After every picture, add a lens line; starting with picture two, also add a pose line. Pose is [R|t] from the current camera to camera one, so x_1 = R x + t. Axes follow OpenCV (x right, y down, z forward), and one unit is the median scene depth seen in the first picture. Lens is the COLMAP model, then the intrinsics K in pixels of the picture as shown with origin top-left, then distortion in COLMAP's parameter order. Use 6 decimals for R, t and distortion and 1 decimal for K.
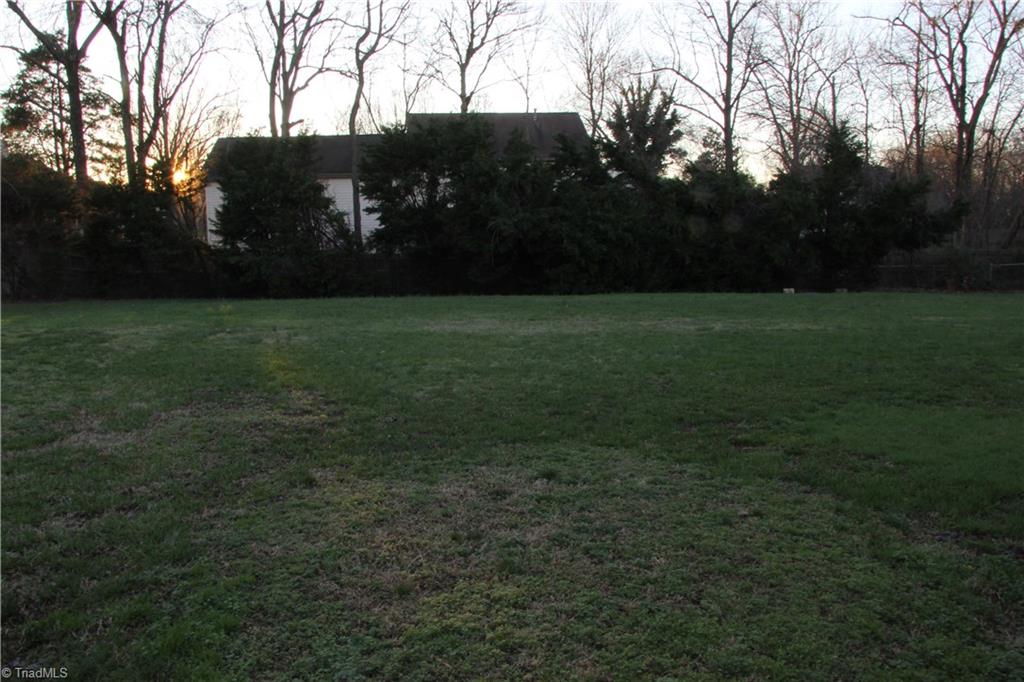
lens RADIAL K [[800.0, 0, 503.8], [0, 800.0, 335.8], [0, 0, 1]] dist [-0.171685, 0.117091]
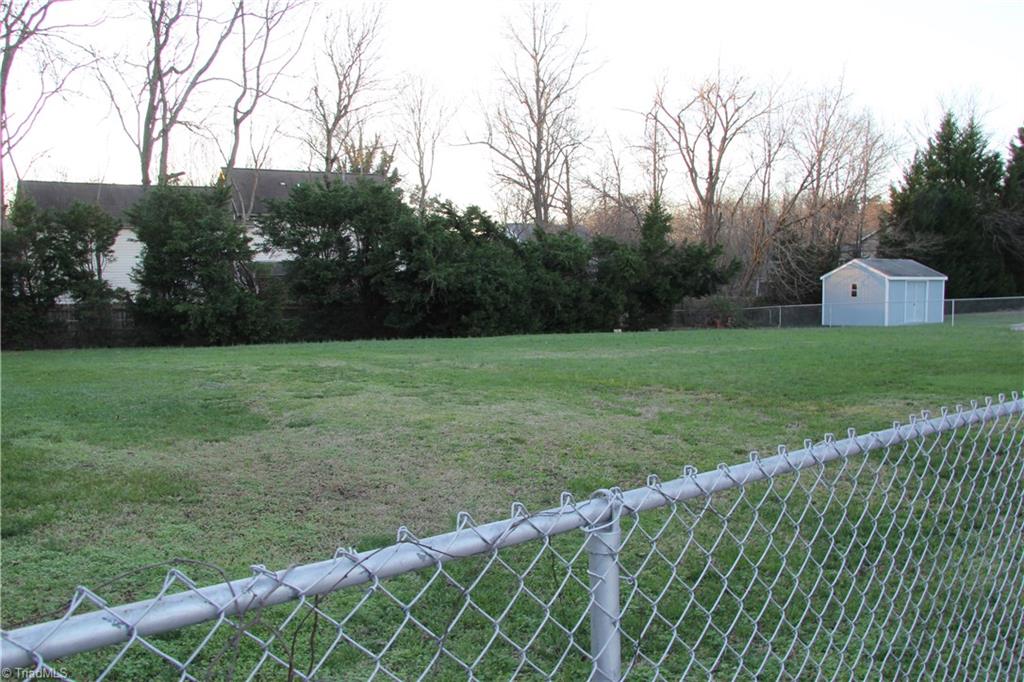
lens RADIAL K [[800.0, 0, 506.6], [0, 800.0, 337.1], [0, 0, 1]] dist [-0.171685, 0.117091]
pose [[0.911666, -0.019994, 0.410446, -0.599611], [0.045679, 0.997556, -0.052867, 0.020524], [-0.408386, 0.066945, 0.910351, -0.152123]]
